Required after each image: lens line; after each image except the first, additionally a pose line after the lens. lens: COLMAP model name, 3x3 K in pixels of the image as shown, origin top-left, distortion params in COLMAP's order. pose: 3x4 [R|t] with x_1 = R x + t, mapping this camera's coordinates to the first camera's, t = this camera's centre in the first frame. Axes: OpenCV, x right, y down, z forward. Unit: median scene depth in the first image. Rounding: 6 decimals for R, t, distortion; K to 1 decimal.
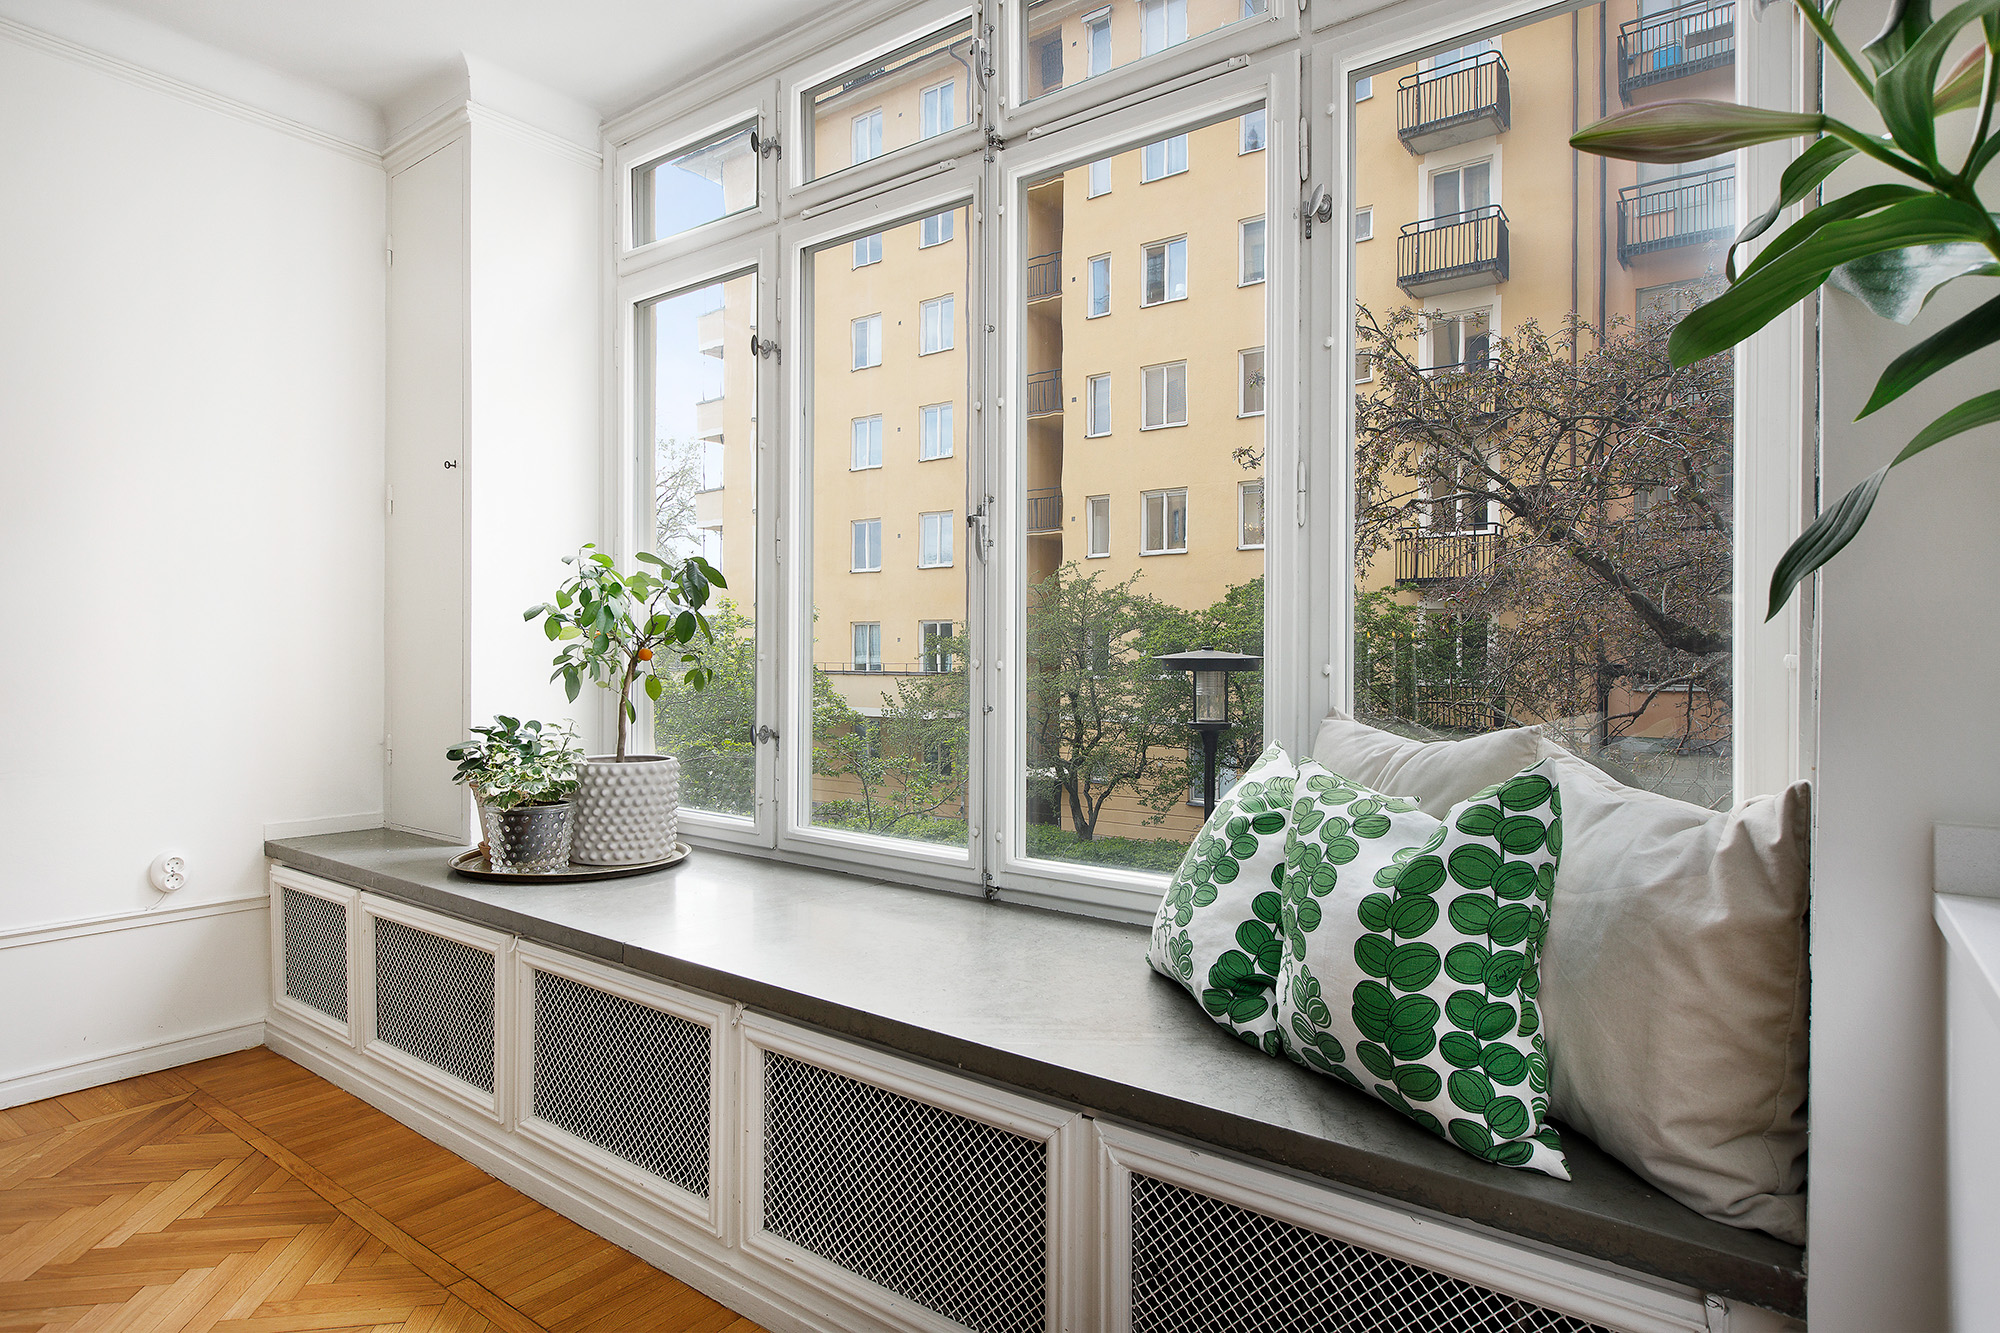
lens RADIAL K [[1122.1, 0, 970.3], [0, 1122.1, 649.9], [0, 0, 1]] dist [0.018986, 0.000578]
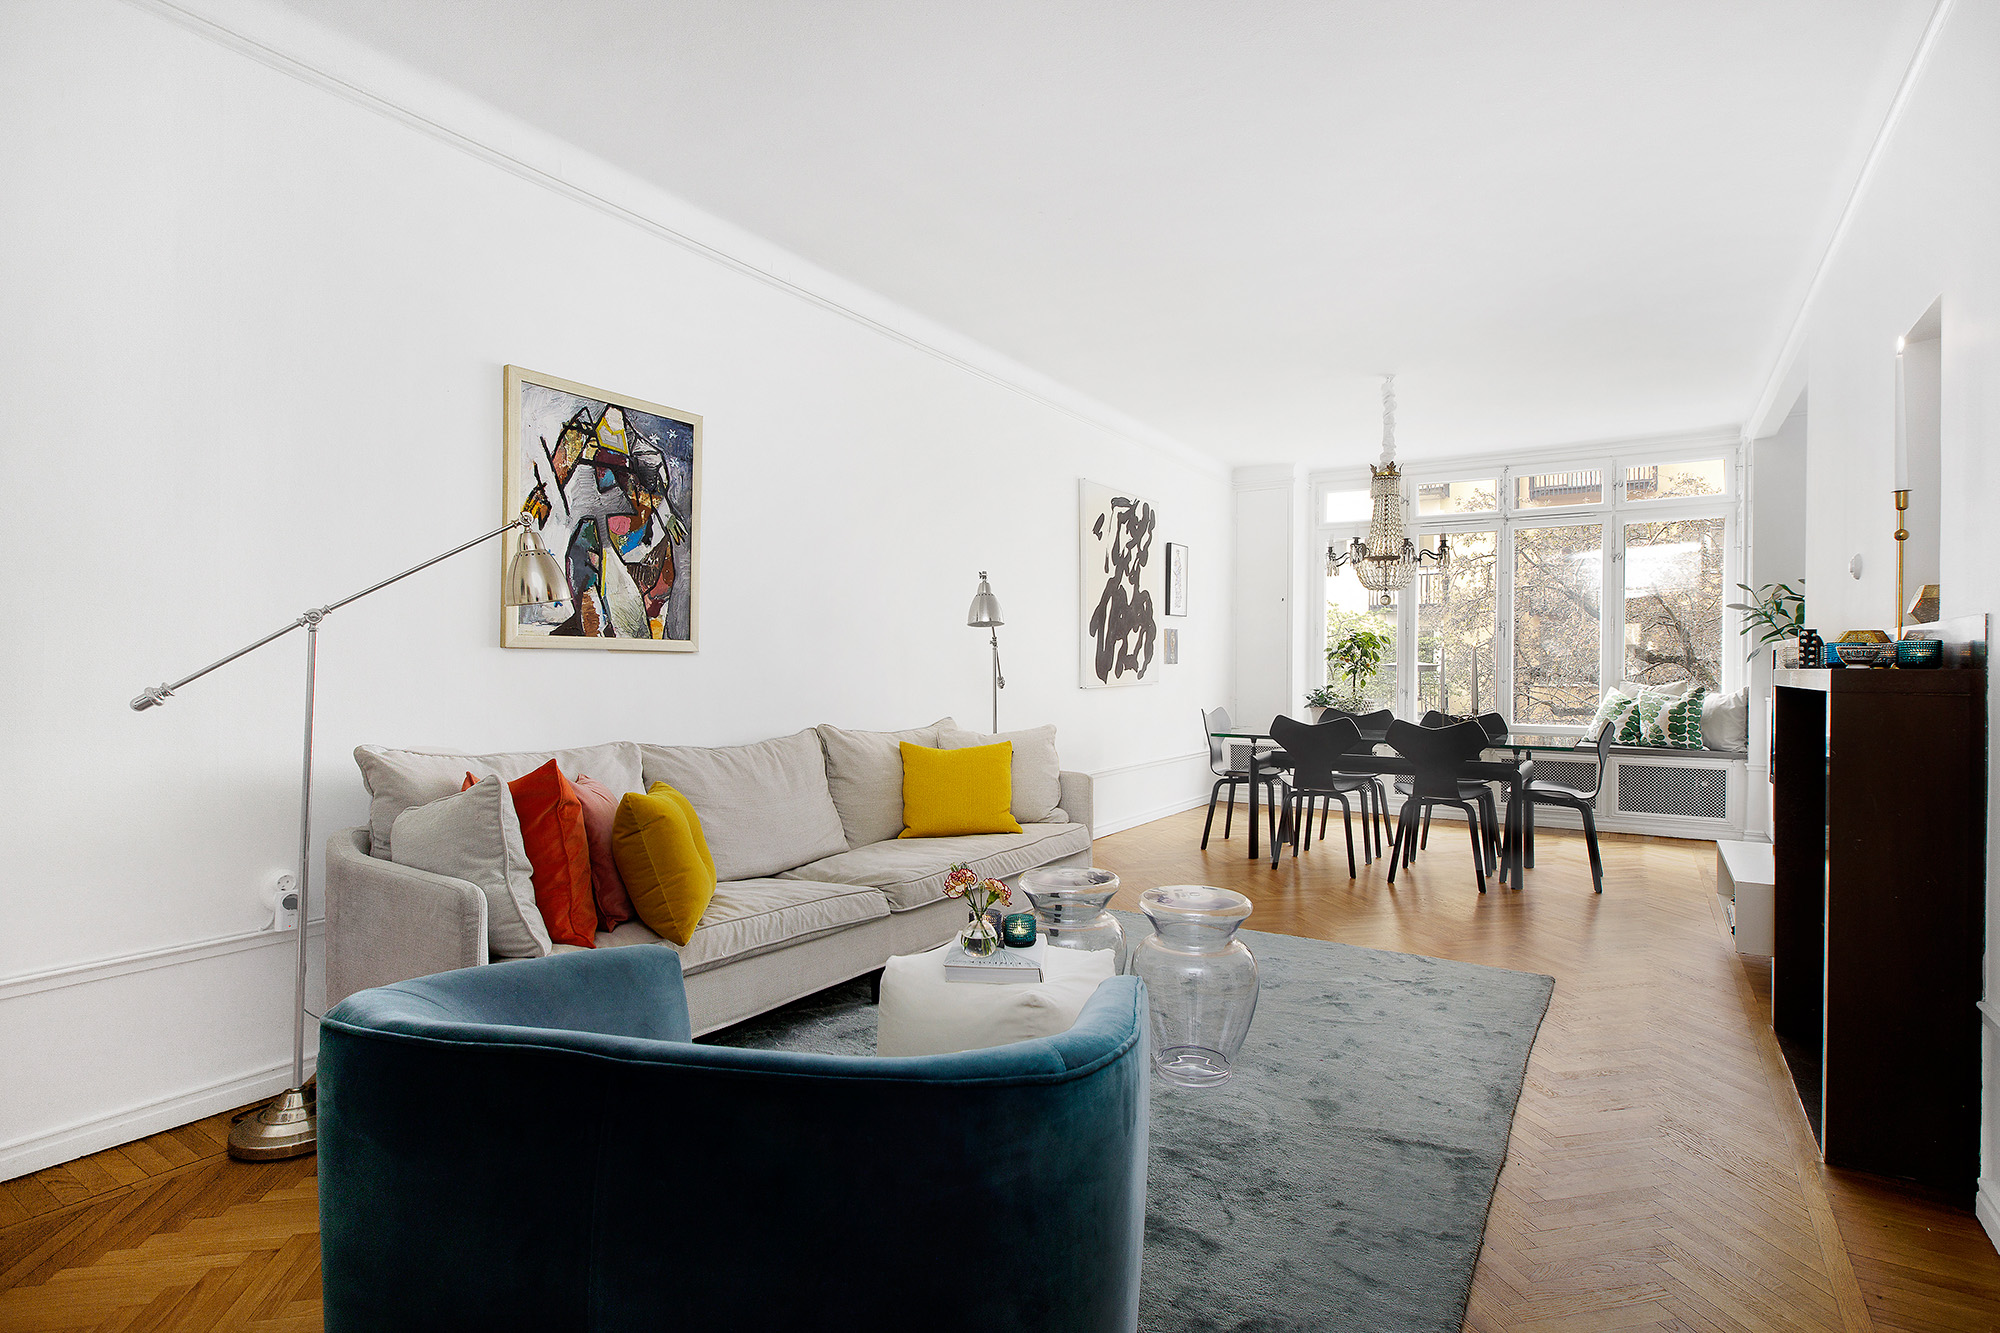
lens RADIAL K [[1005.0, 0, 938.0], [0, 1005.0, 637.5], [0, 0, 1]] dist [-0.028263, 0.001281]
pose [[0.997942, 0.004155, 0.063983, -1.612095], [-0.003232, 0.999889, -0.014523, -0.026830], [-0.064037, 0.014286, 0.997845, -1.655009]]
